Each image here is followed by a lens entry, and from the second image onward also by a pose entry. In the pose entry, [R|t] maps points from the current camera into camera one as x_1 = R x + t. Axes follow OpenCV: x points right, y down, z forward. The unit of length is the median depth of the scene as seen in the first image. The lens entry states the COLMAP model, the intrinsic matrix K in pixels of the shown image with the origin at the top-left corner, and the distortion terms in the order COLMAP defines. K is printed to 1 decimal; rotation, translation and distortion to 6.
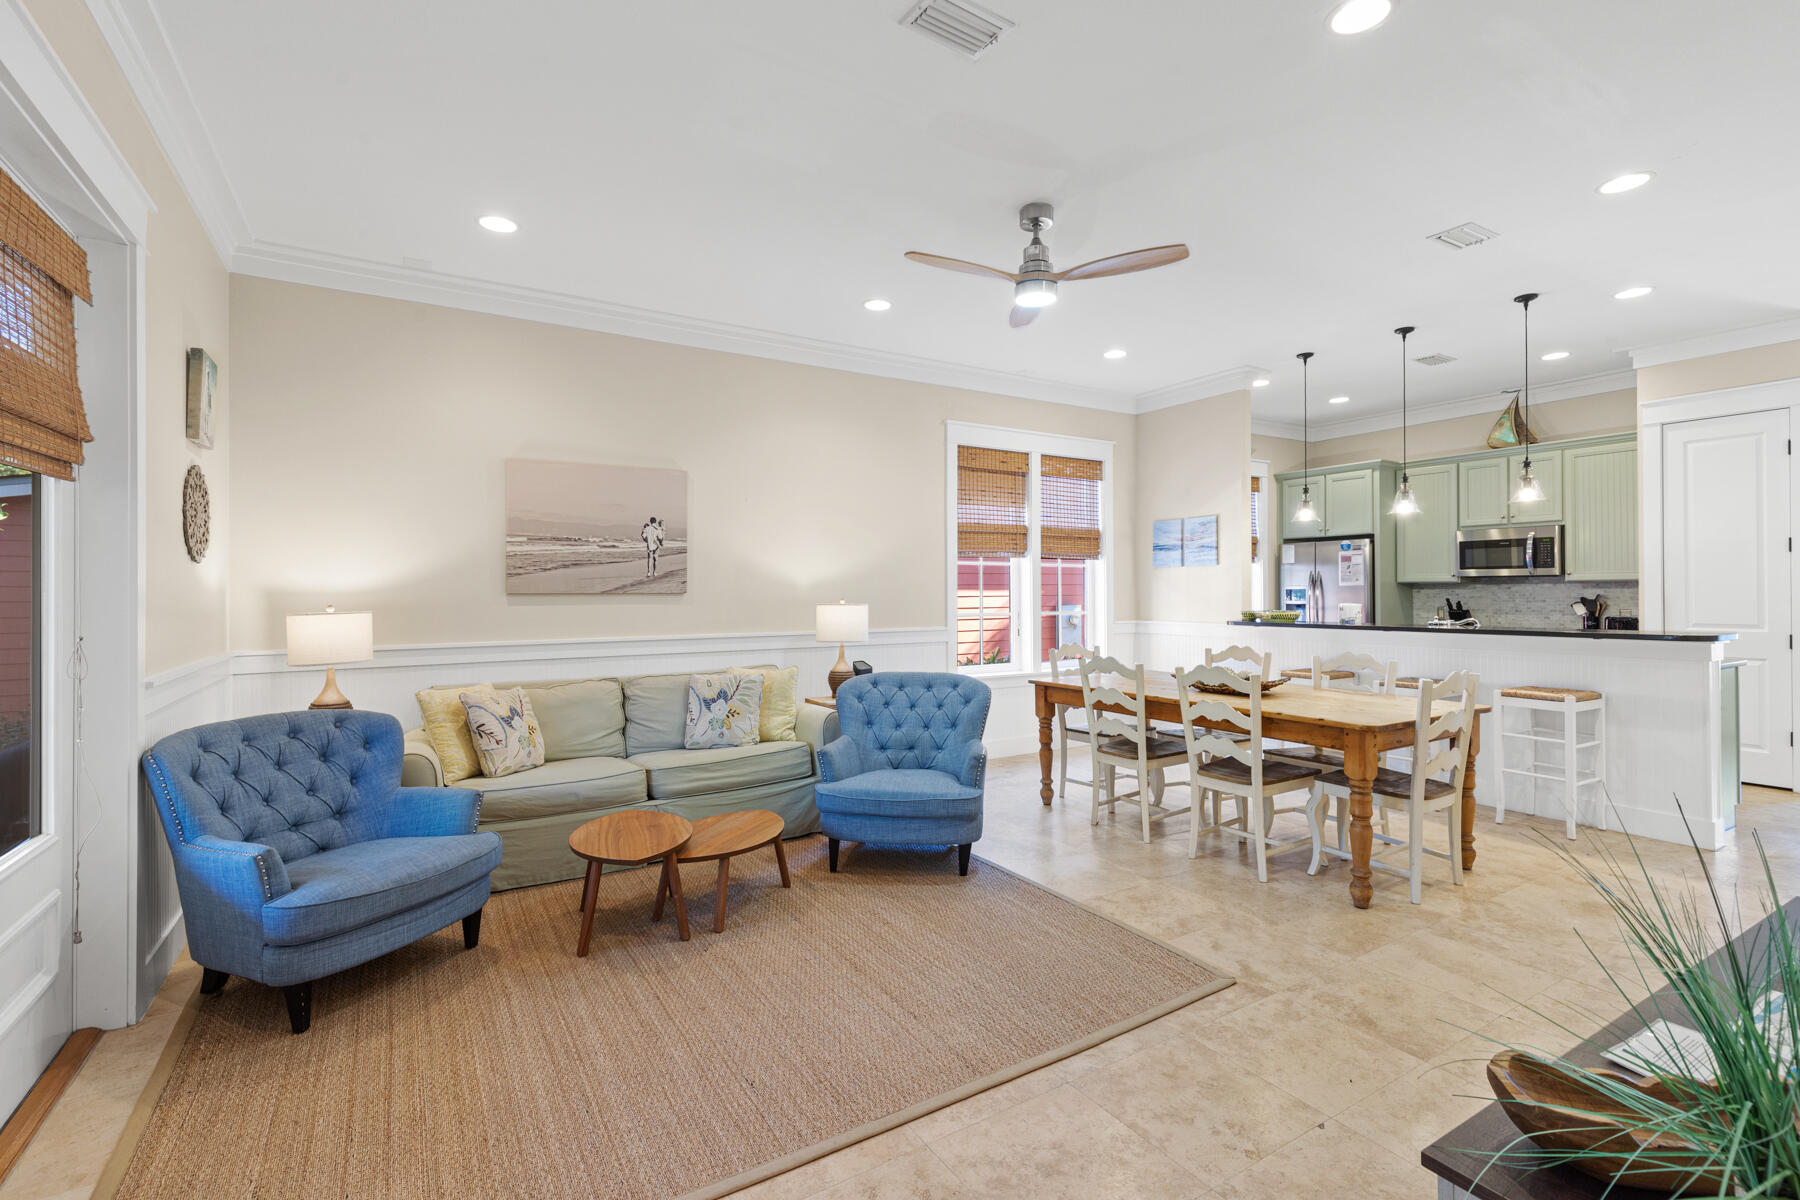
lens RADIAL K [[813.1, 0, 906.6], [0, 813.1, 589.1], [0, 0, 1]] dist [0.009697, -0.001965]
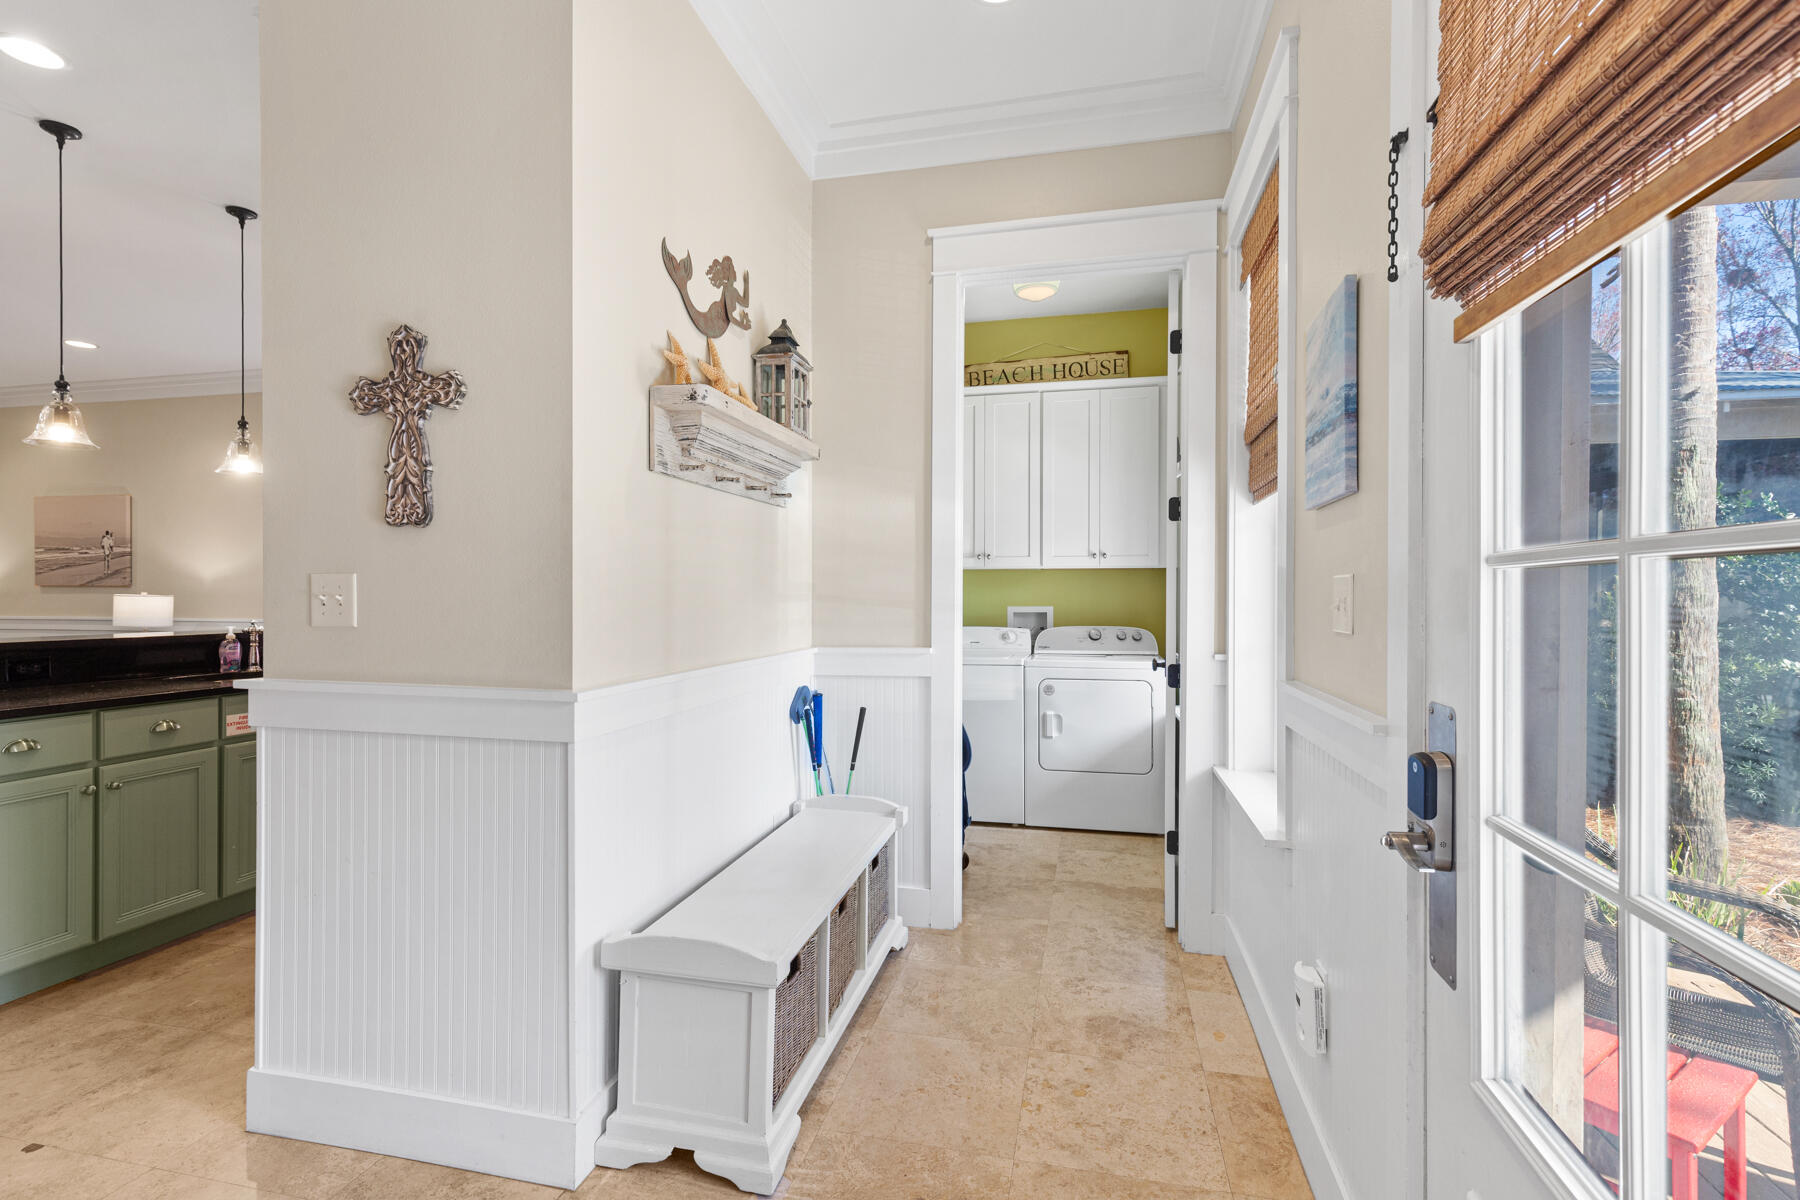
lens RADIAL K [[813.1, 0, 919.3], [0, 813.1, 595.3], [0, 0, 1]] dist [0.009697, -0.001965]
pose [[0.716298, 0.007248, -0.697756, 1.311041], [-0.003352, 0.999970, 0.006946, 0.005390], [0.697786, -0.002637, 0.716301, 0.774176]]
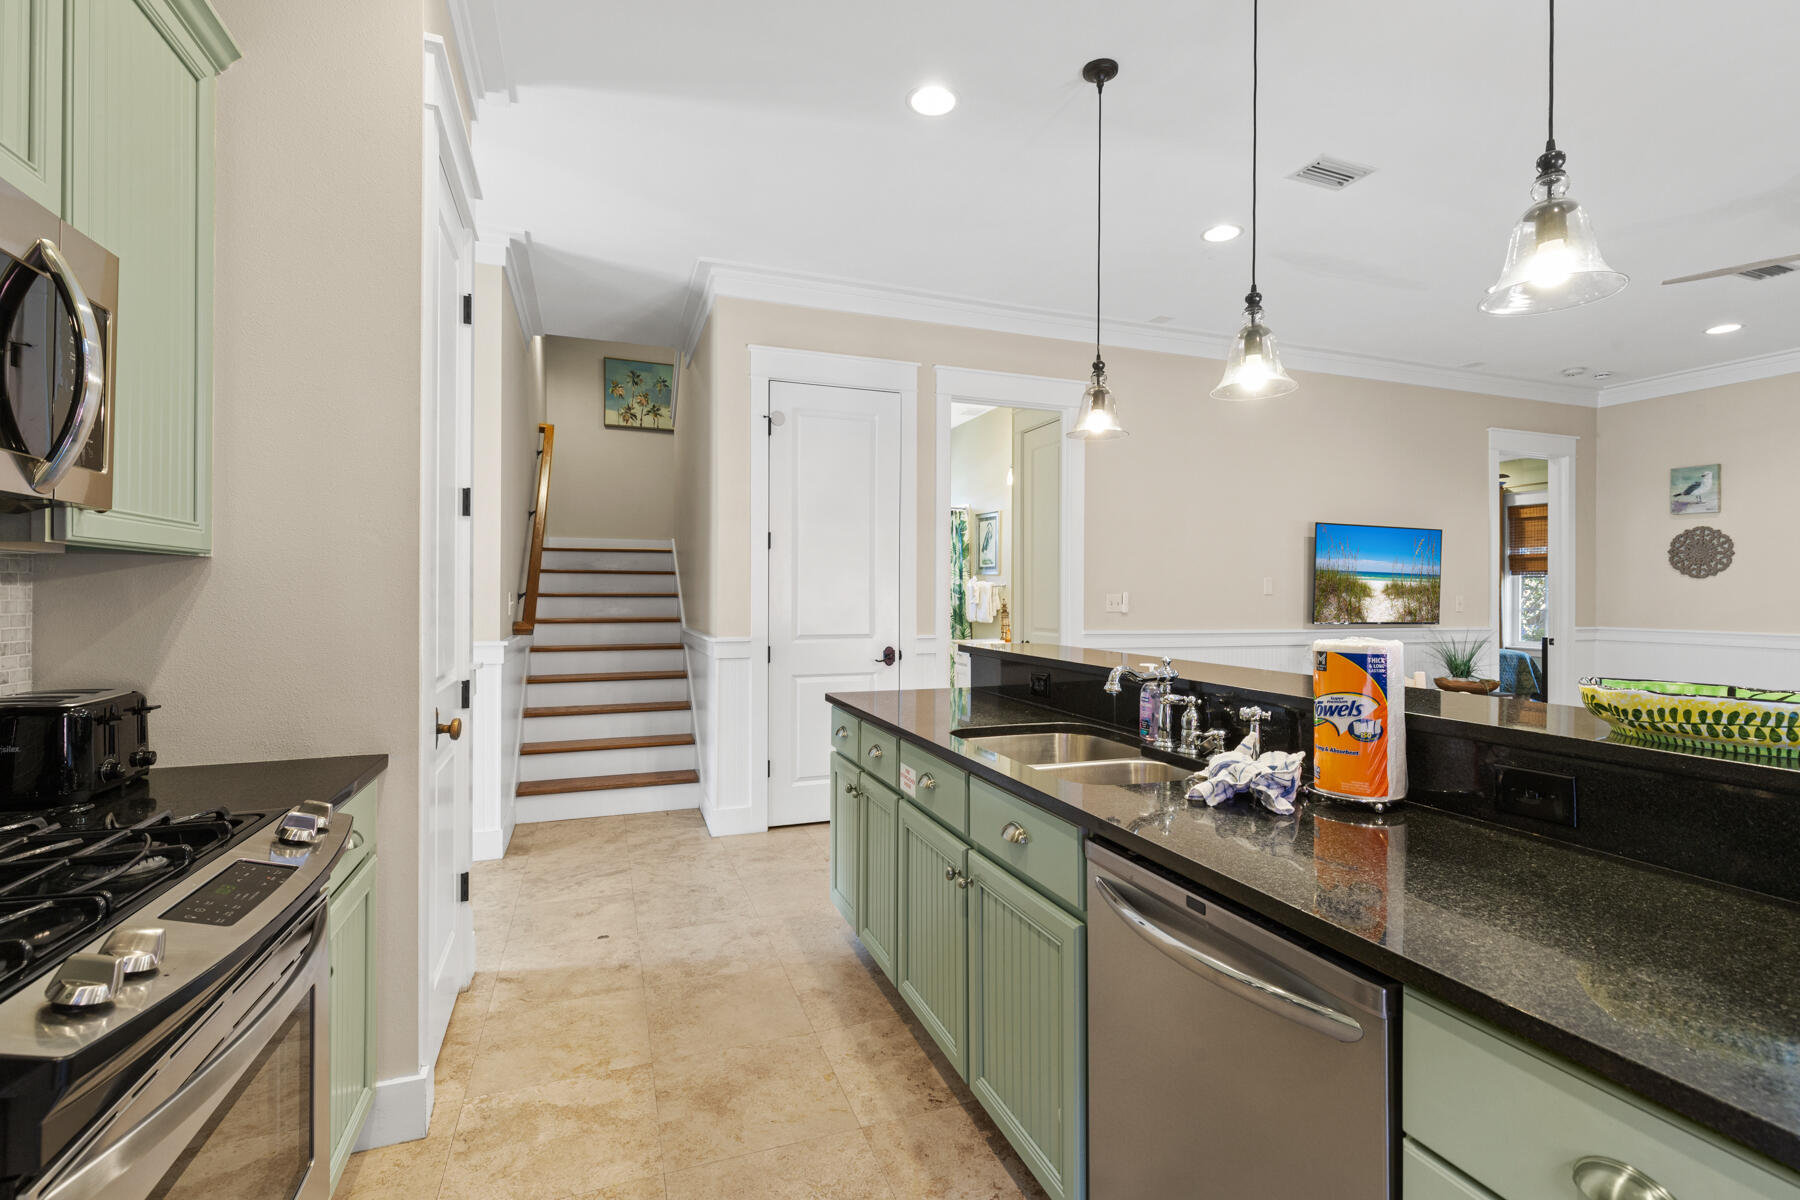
lens RADIAL K [[813.1, 0, 901.2], [0, 813.1, 586.6], [0, 0, 1]] dist [0.009697, -0.001965]
pose [[-0.980083, 0.001139, 0.198585, 0.599745], [-0.000950, 0.999945, -0.010426, 0.004157], [-0.198586, -0.010407, -0.980028, 1.209602]]
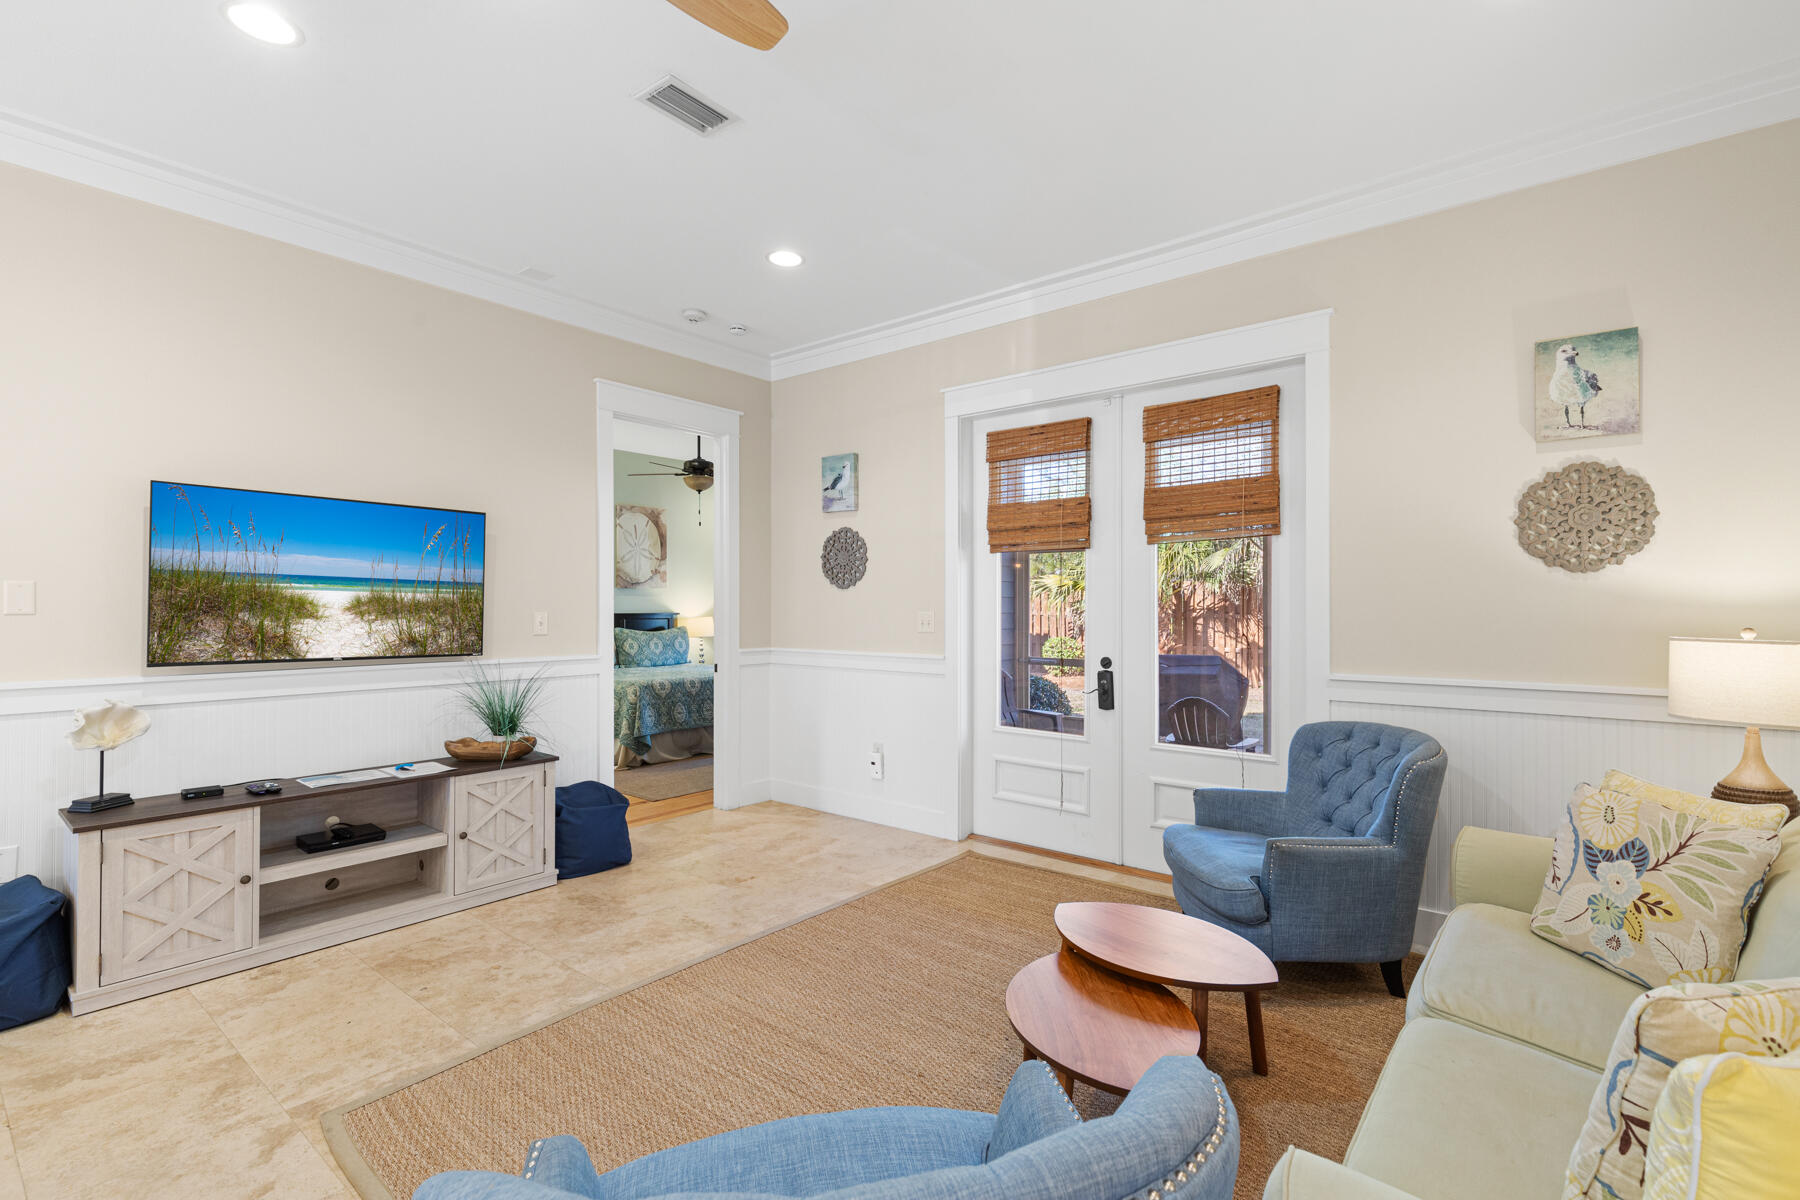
lens RADIAL K [[813.1, 0, 910.1], [0, 813.1, 606.7], [0, 0, 1]] dist [0.009697, -0.001965]
pose [[-0.942139, 0.006812, -0.335153, 0.059597], [0.006194, 0.999977, 0.002915, -0.001043], [0.335165, 0.000671, -0.942159, 0.846775]]
